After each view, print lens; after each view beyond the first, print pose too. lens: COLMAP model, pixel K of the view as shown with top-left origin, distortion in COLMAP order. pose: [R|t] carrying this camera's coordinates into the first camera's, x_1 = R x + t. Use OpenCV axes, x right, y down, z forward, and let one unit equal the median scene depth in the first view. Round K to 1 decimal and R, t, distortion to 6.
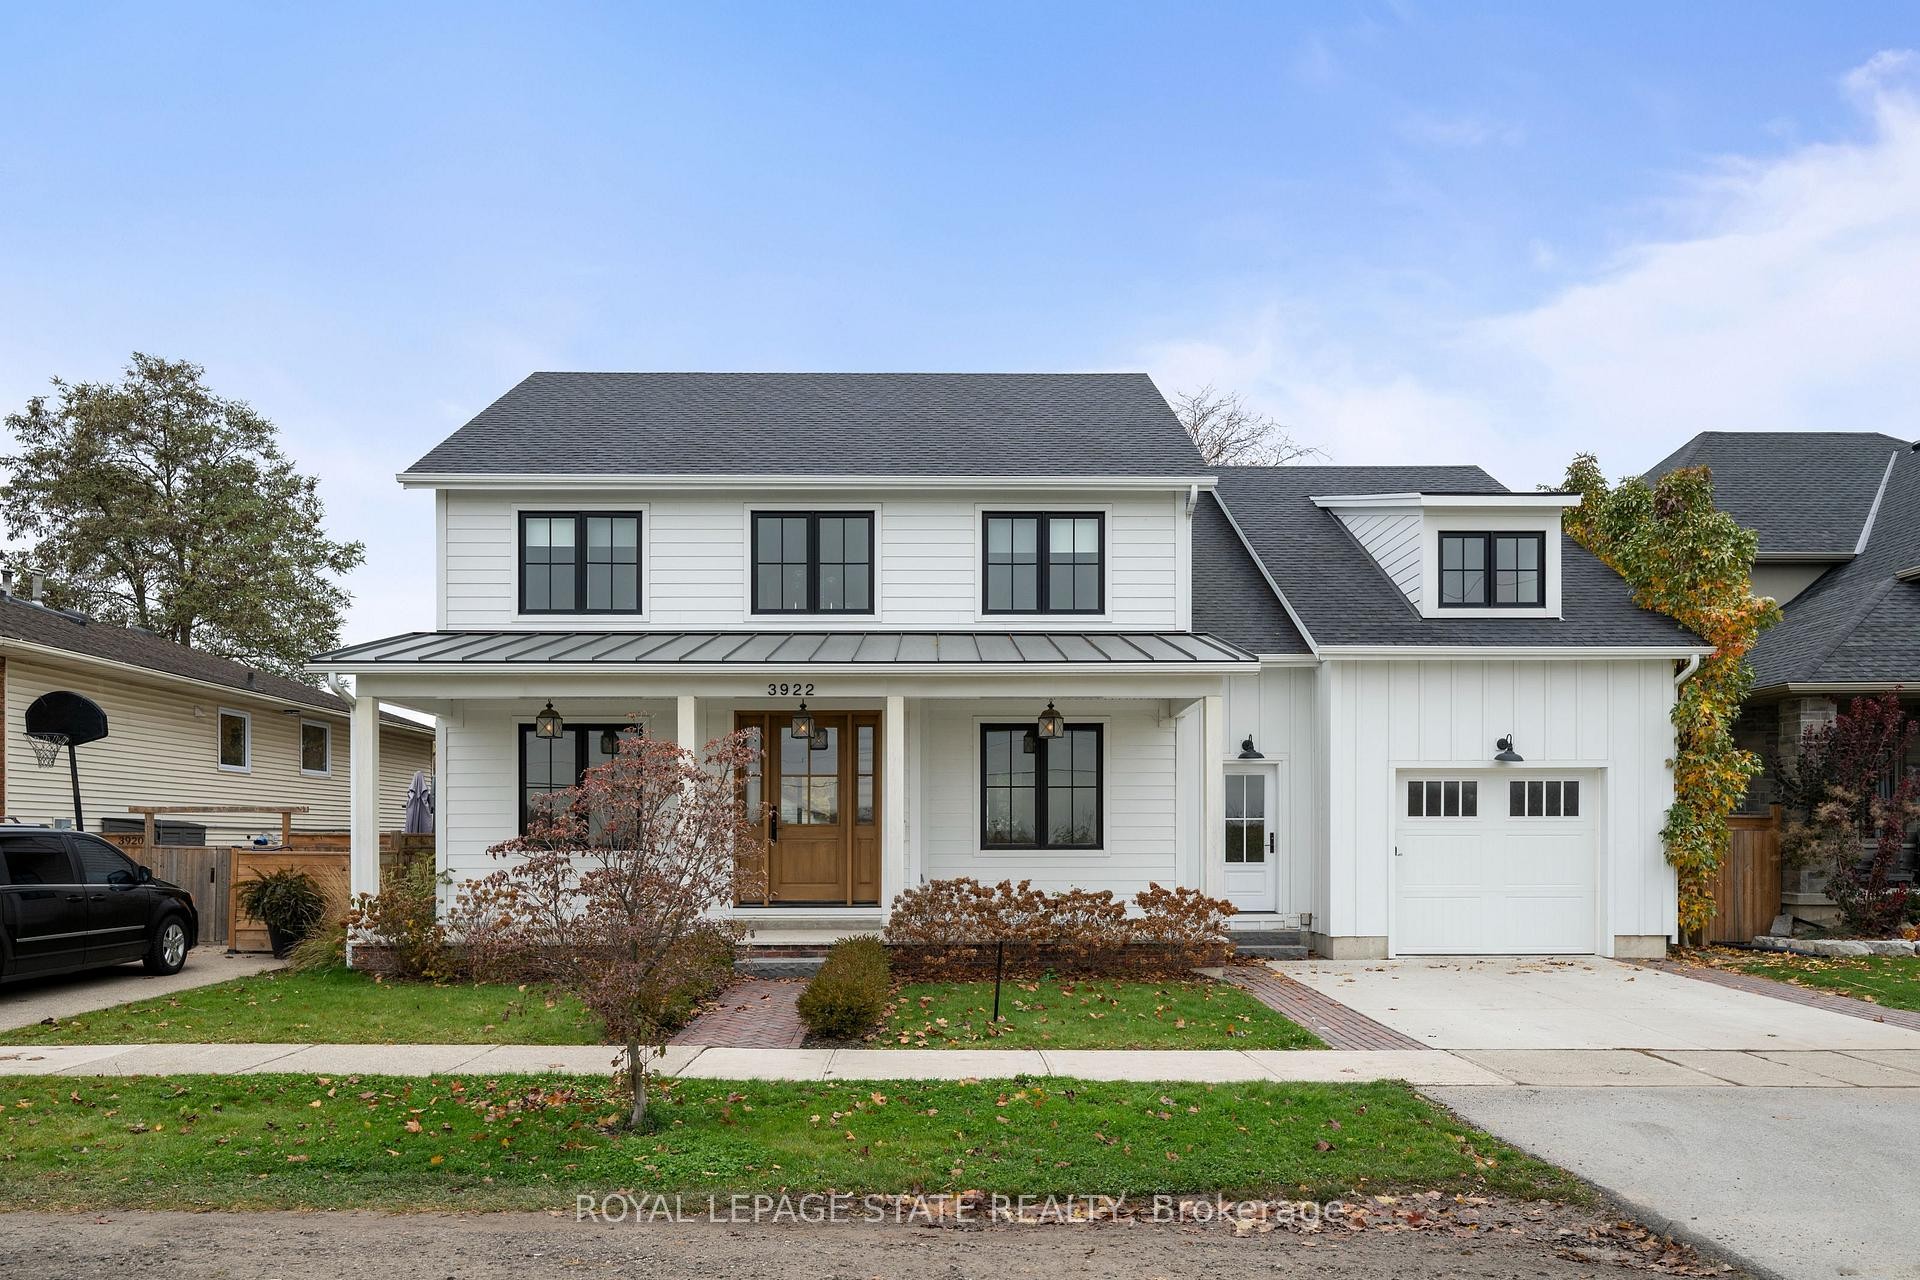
lens RADIAL K [[1279.4, 0, 964.8], [0, 1279.4, 840.4], [0, 0, 1]] dist [-0.005672, -0.000194]
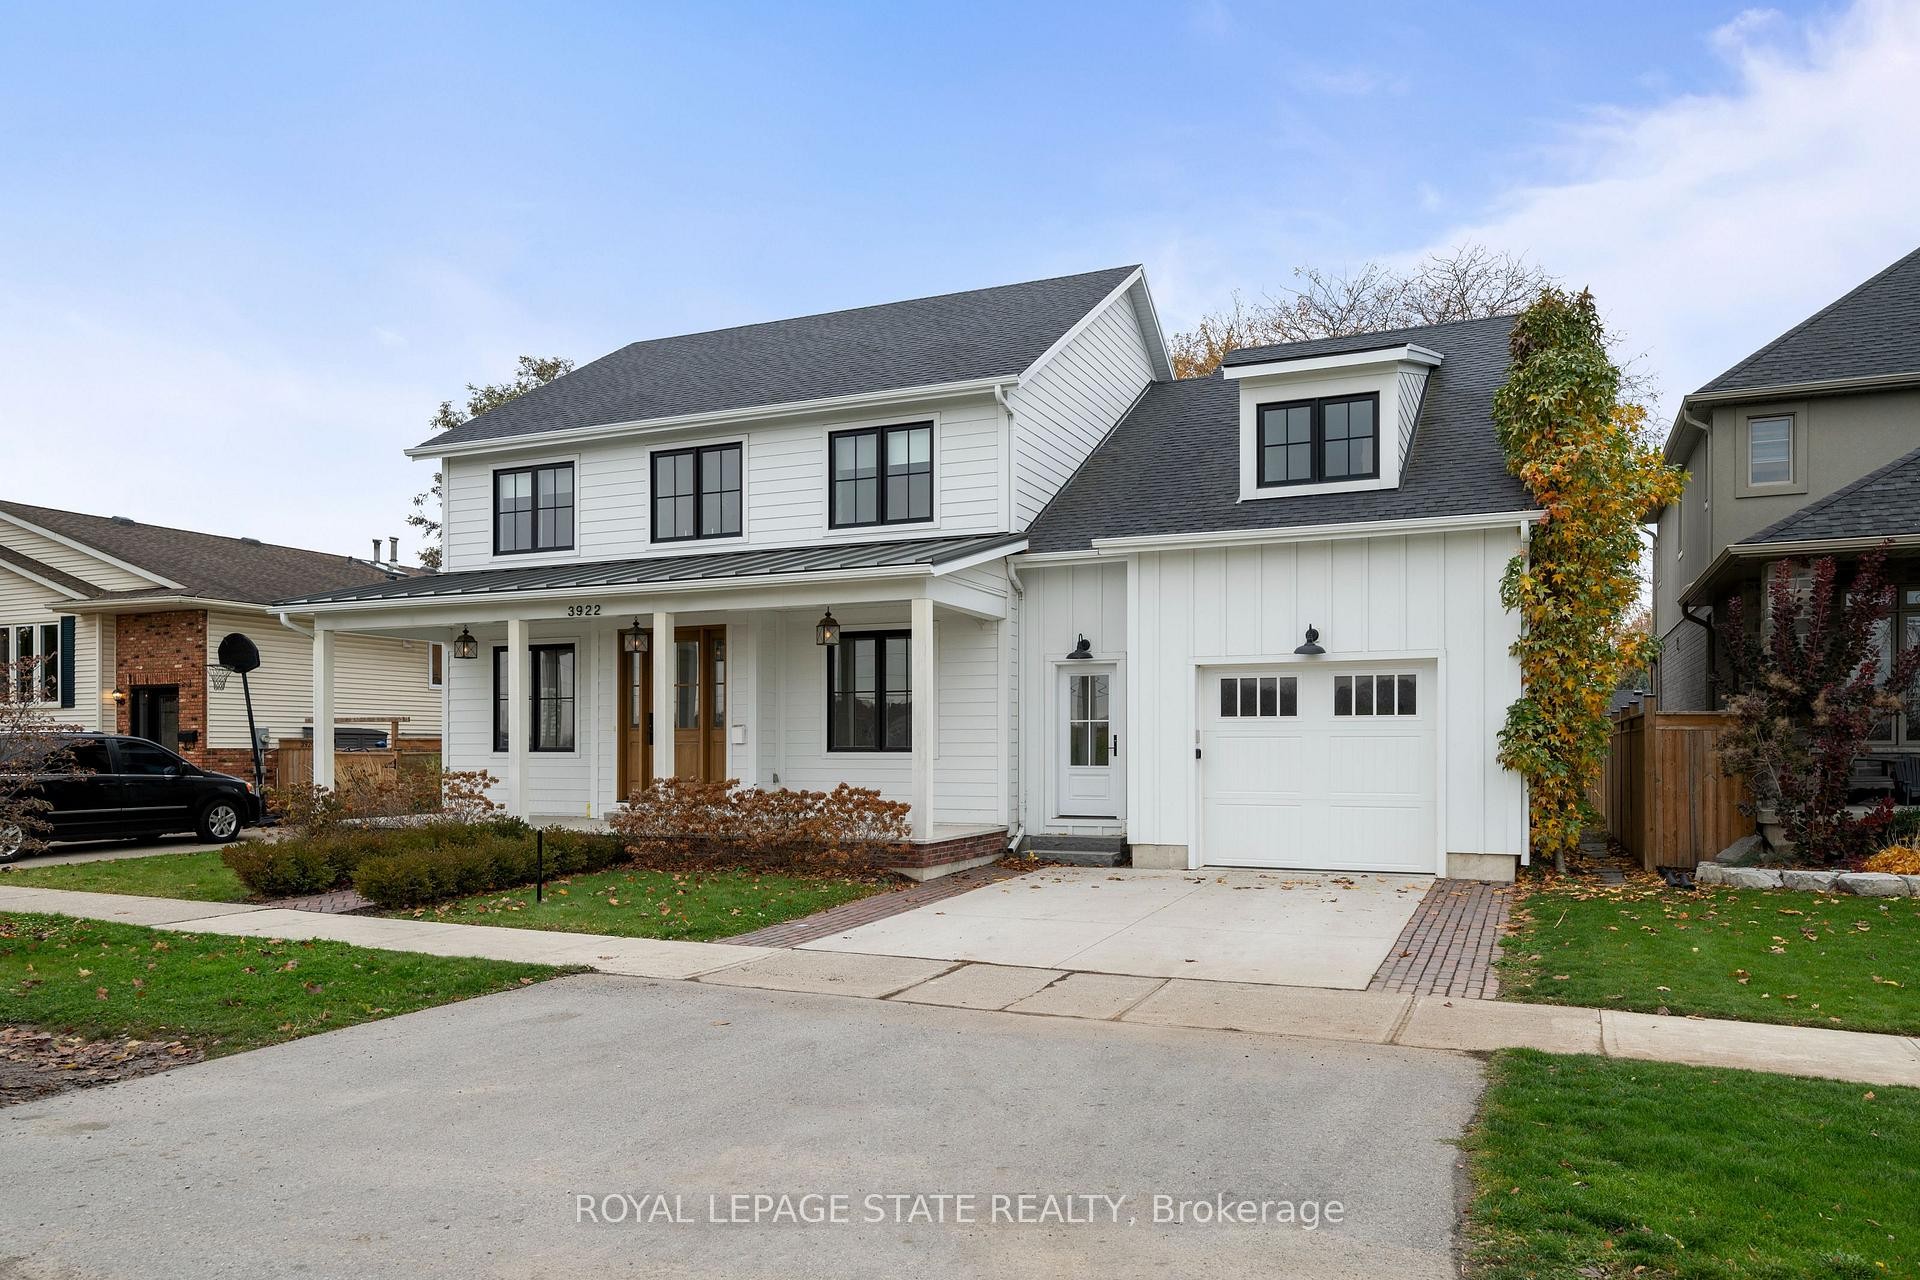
lens RADIAL K [[1285.3, 0, 960.2], [0, 1285.3, 749.9], [0, 0, 1]] dist [-0.002231, 0.000854]
pose [[0.913023, 0.001530, -0.407906, 0.549577], [-0.001101, 0.999999, 0.001287, 0.004182], [0.407907, -0.000726, 0.913023, 0.073971]]
